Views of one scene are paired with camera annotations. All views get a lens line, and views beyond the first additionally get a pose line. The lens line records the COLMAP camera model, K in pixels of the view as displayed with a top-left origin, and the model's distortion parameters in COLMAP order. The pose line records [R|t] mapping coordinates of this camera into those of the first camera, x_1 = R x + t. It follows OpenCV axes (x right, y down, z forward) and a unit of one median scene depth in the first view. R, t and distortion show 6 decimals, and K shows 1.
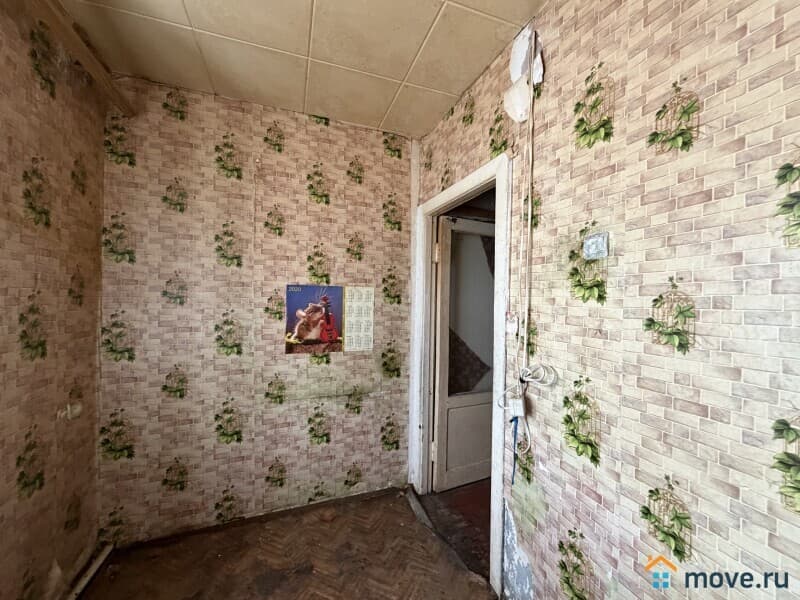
lens RADIAL K [[317.4, 0, 400.4], [0, 317.4, 300.4], [0, 0, 1]] dist [-0.001318, -0.000081]
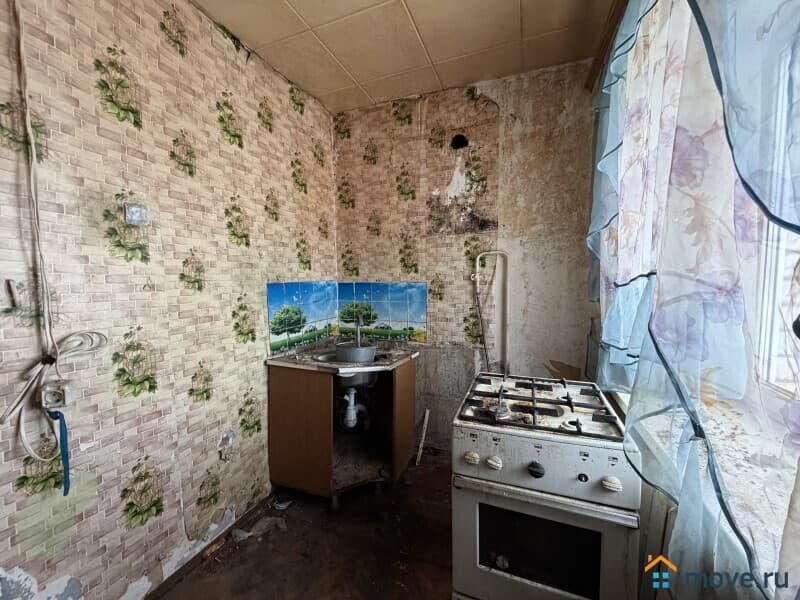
lens RADIAL K [[317.4, 0, 397.7], [0, 317.4, 300.7], [0, 0, 1]] dist [-0.001318, -0.000081]
pose [[-0.747255, -0.058246, 0.661980, -0.895727], [-0.005345, 0.996646, 0.081659, 0.047083], [-0.664516, 0.057482, -0.745060, 1.226667]]
